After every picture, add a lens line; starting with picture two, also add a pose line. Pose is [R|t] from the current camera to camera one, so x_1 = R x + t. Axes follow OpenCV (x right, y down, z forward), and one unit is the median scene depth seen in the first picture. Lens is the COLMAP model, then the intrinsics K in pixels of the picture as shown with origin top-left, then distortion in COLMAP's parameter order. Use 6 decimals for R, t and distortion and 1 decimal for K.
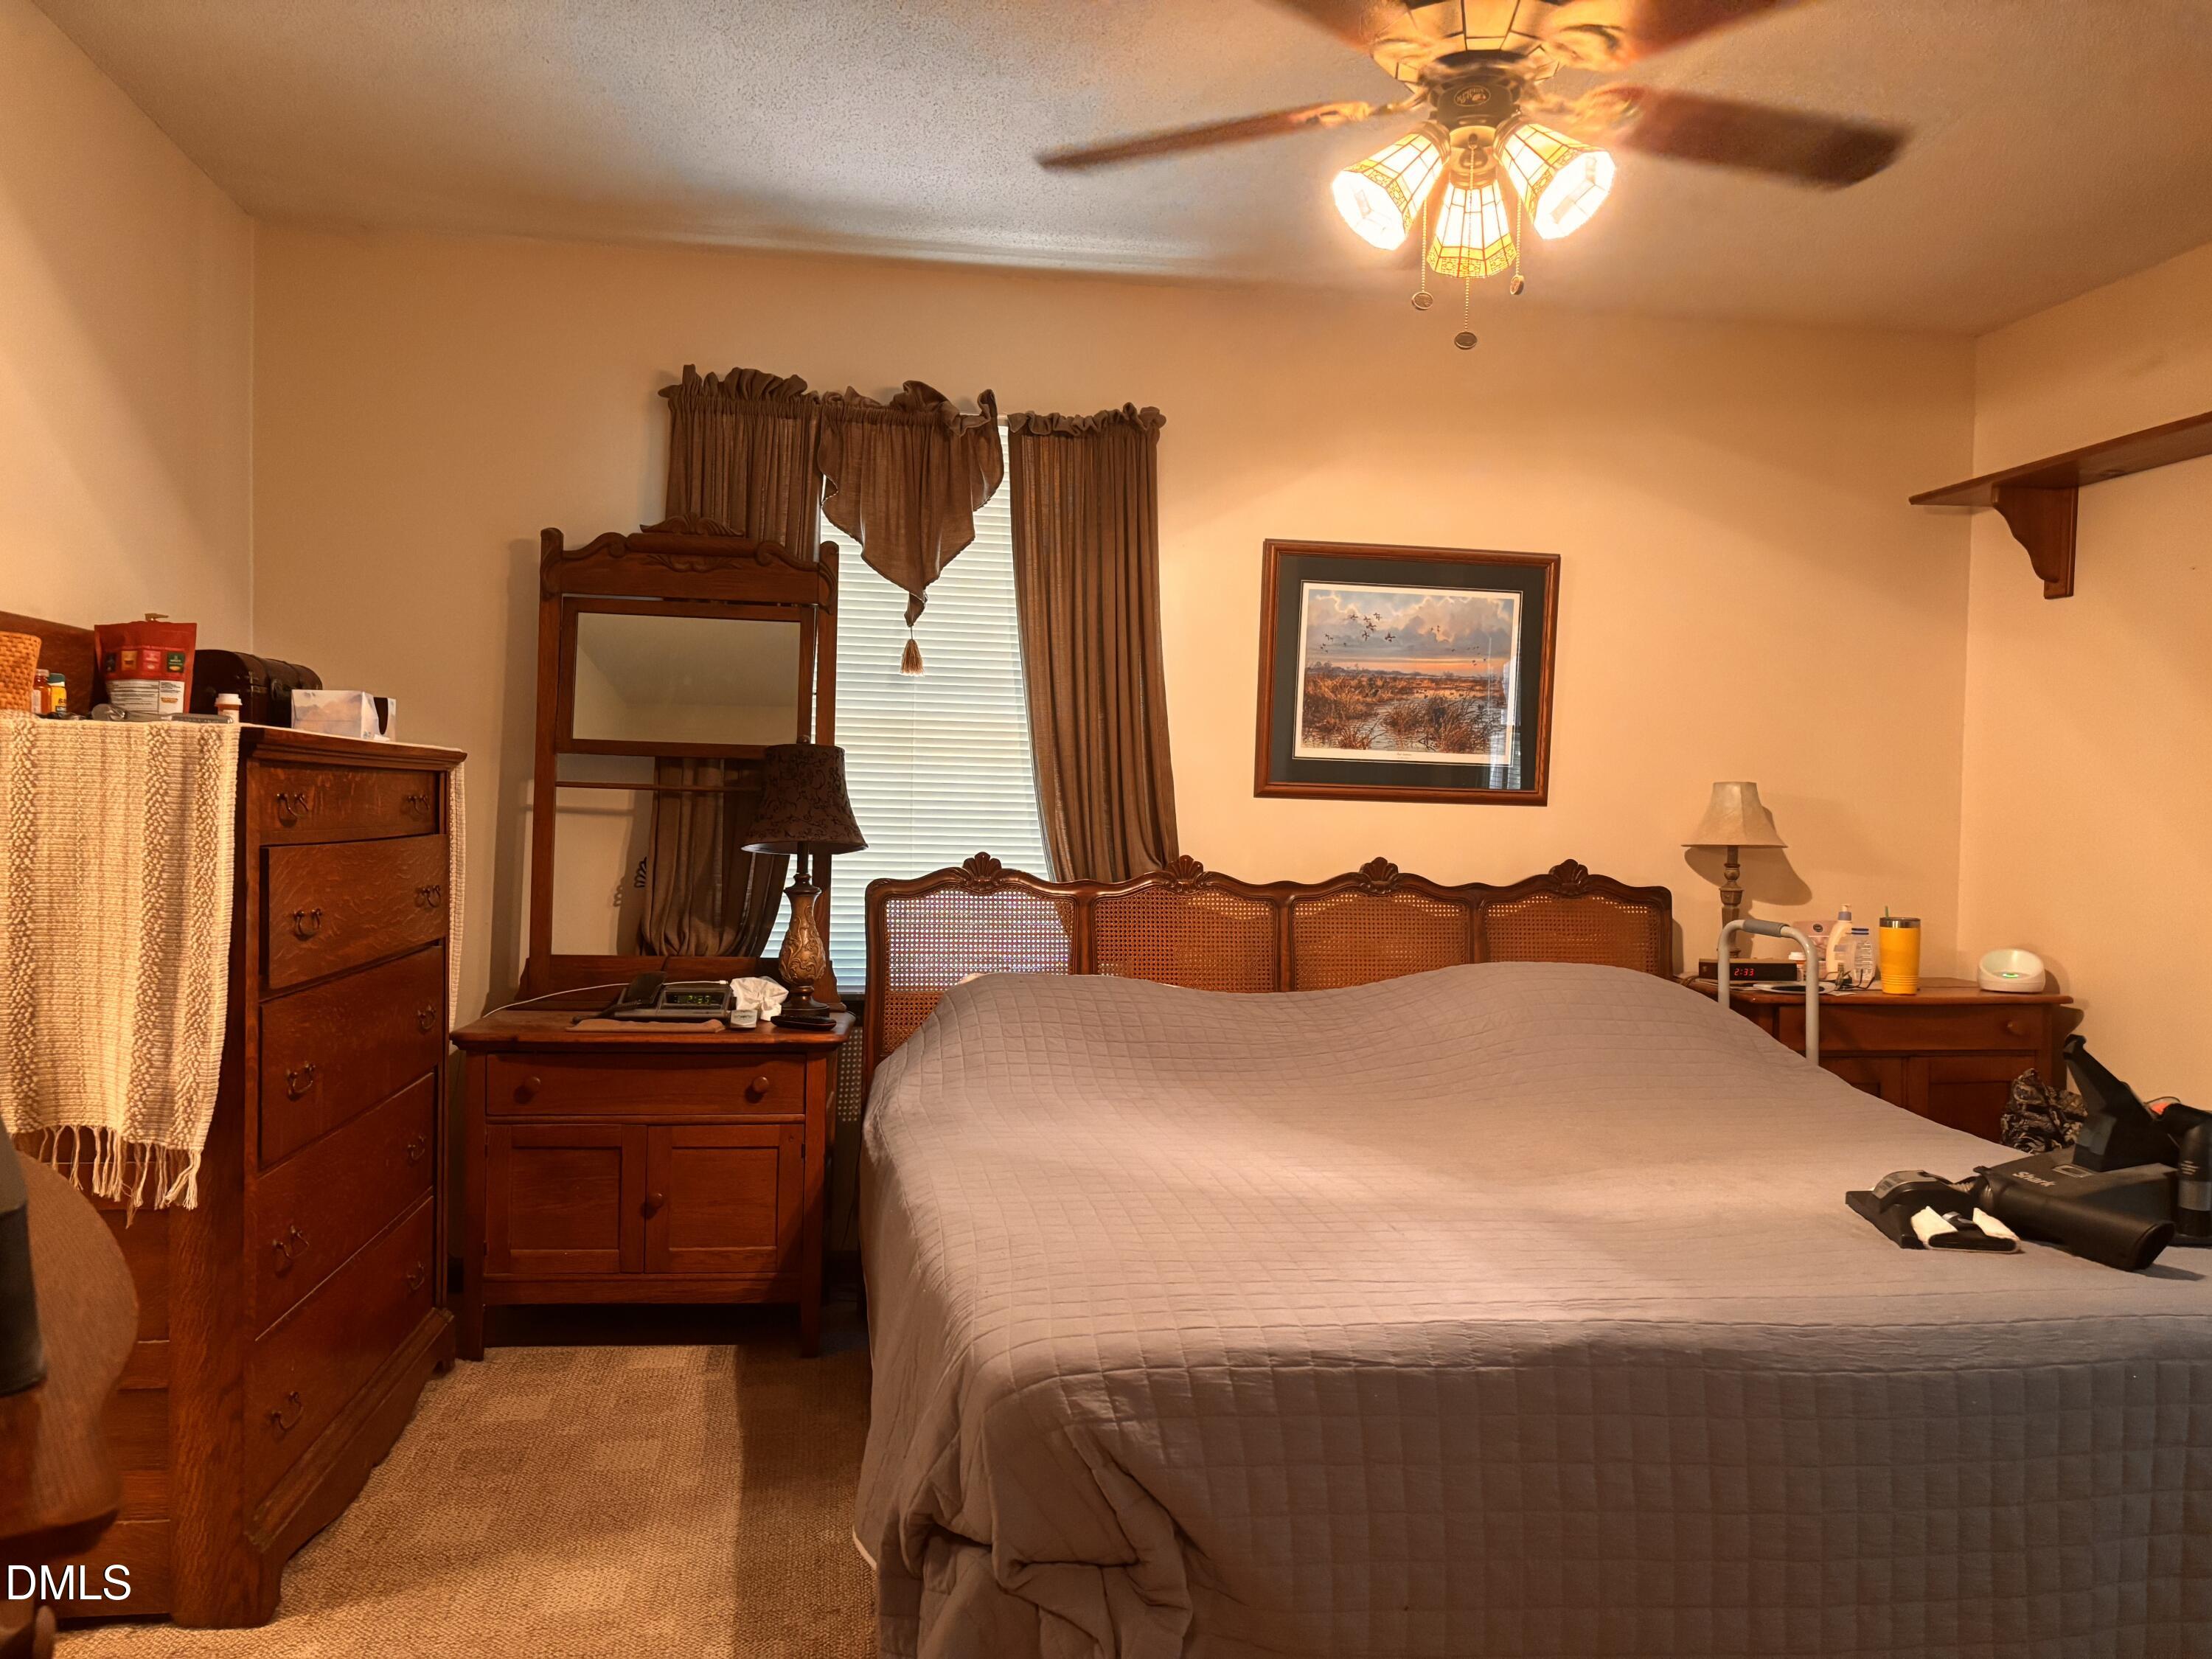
lens RADIAL K [[1622.0, 0, 1100.8], [0, 1622.0, 889.1], [0, 0, 1]] dist [0.060256, -0.292861]
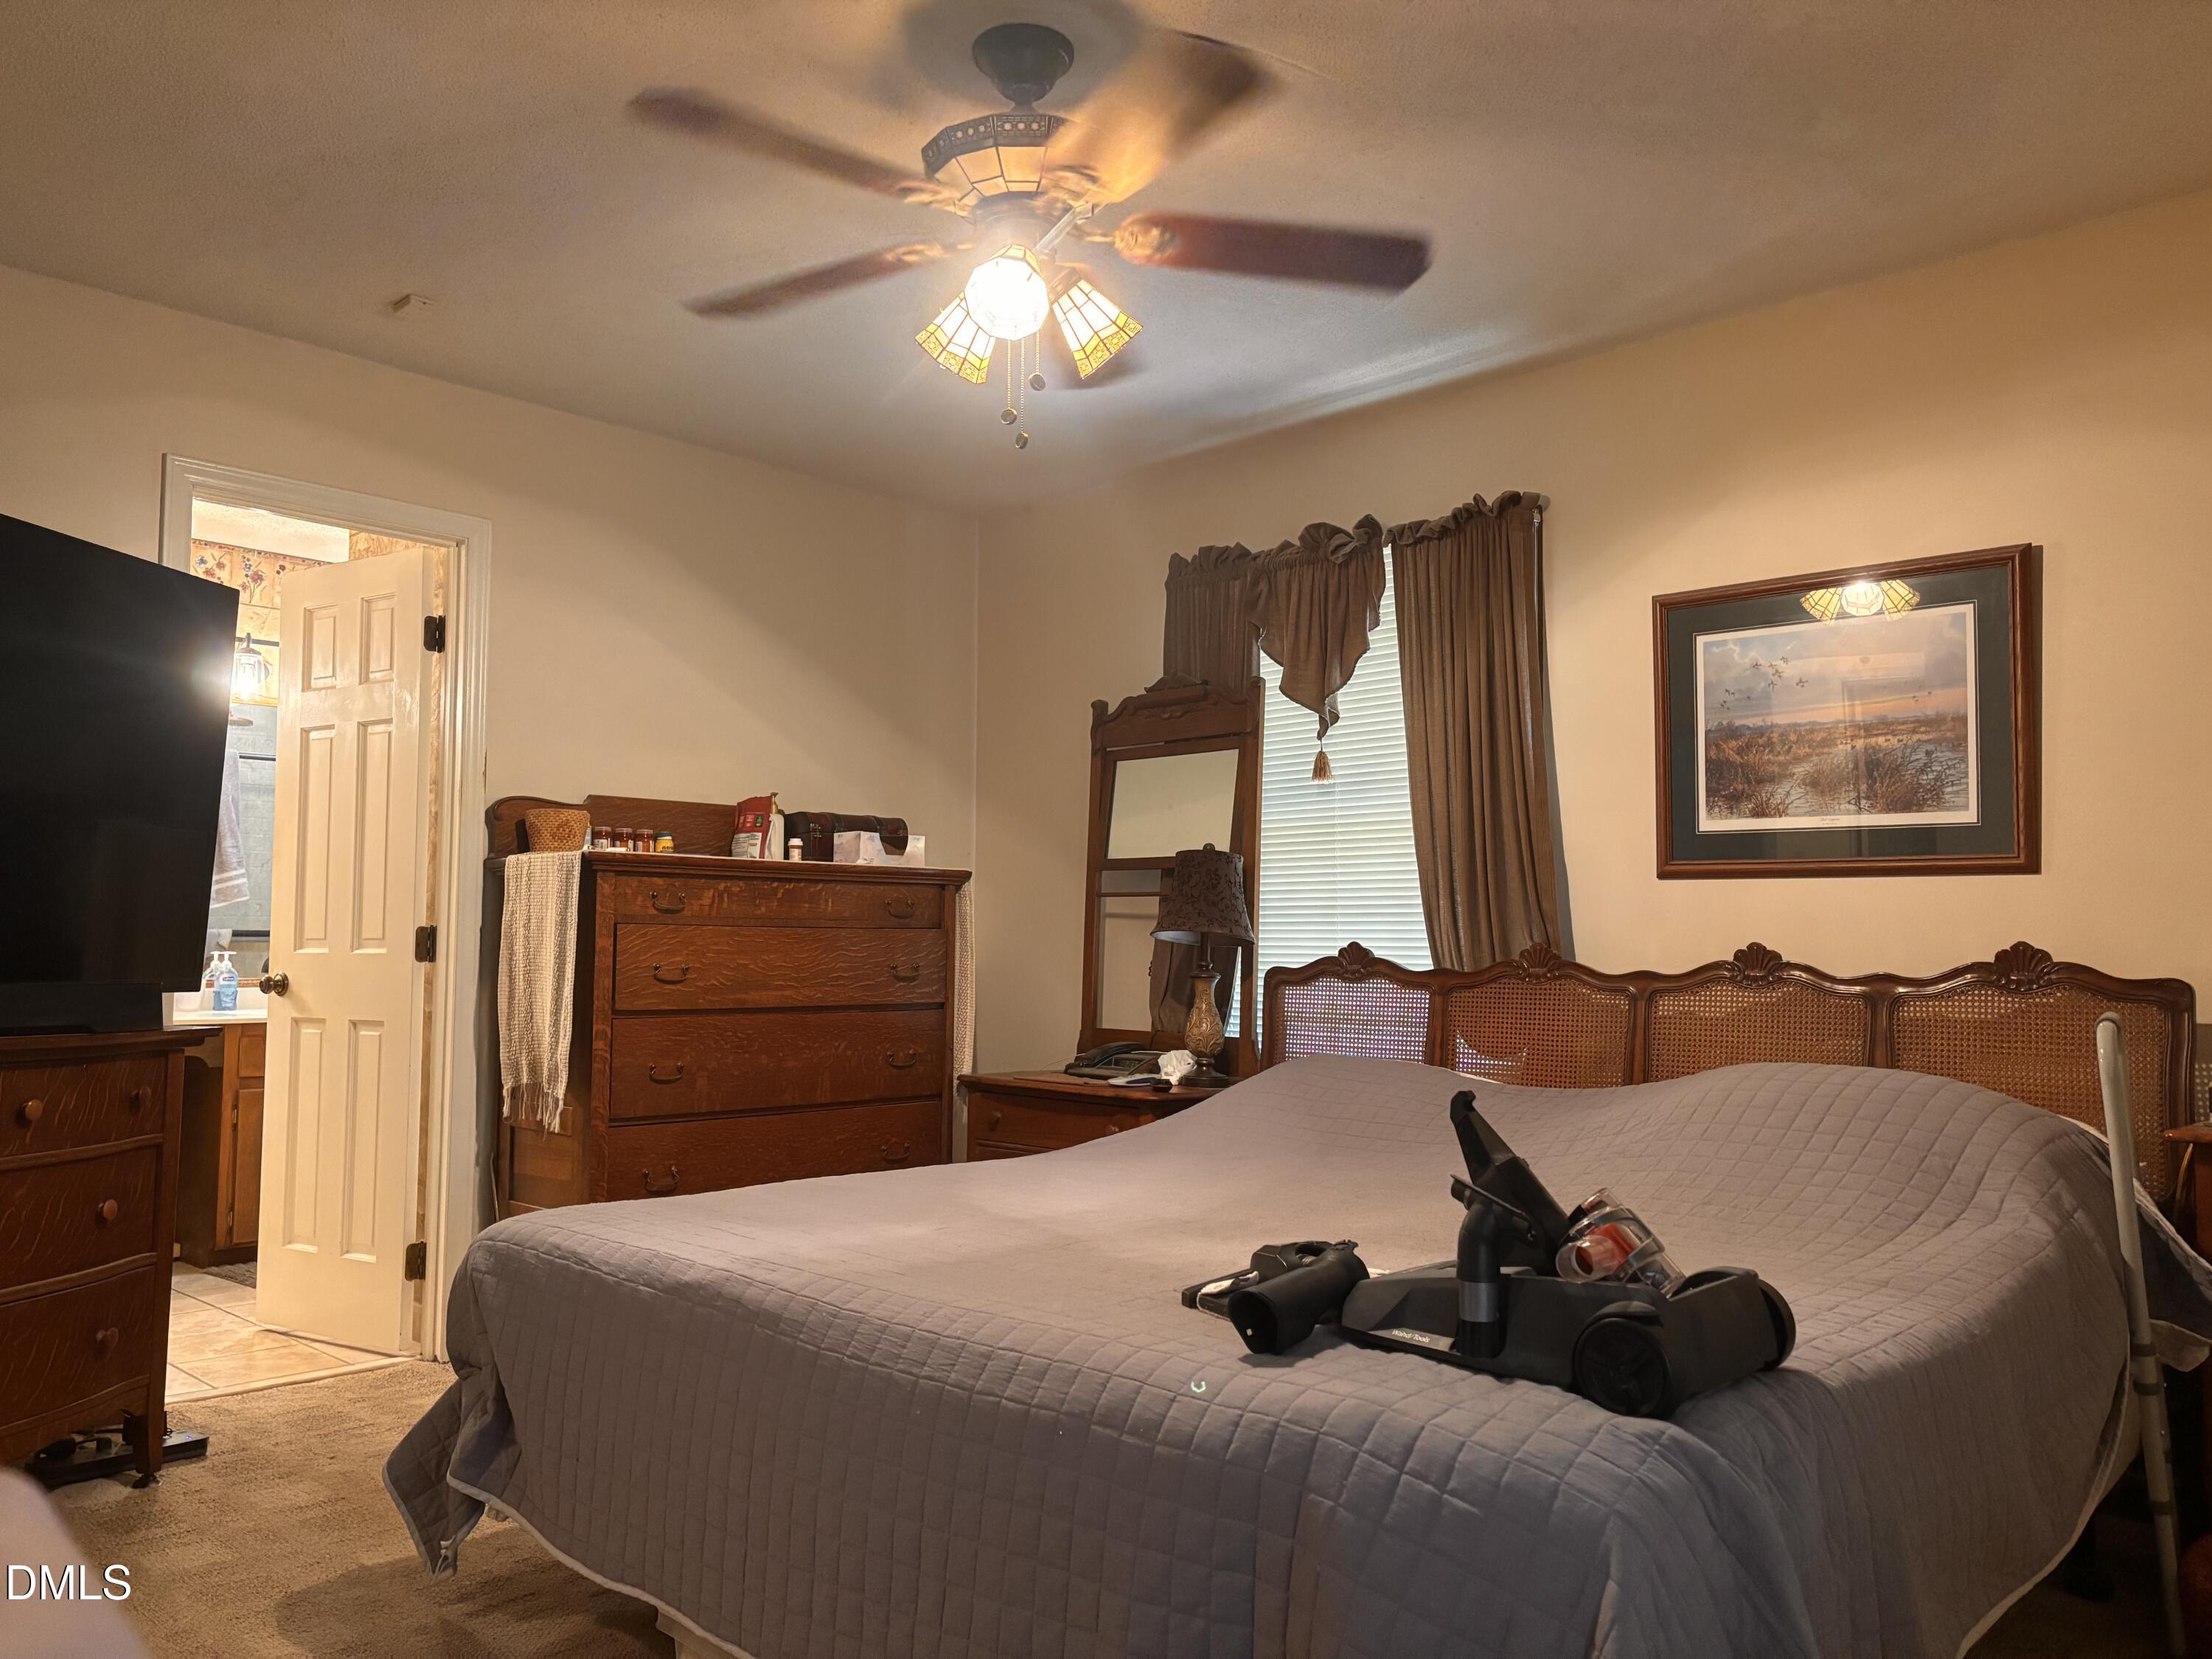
lens RADIAL K [[1622.0, 0, 1100.8], [0, 1622.0, 889.1], [0, 0, 1]] dist [0.060256, -0.292861]
pose [[0.584834, -0.045343, -0.809884, 0.675733], [-0.034451, 0.996147, -0.080650, 0.033180], [0.810421, 0.075068, 0.581019, 0.241467]]
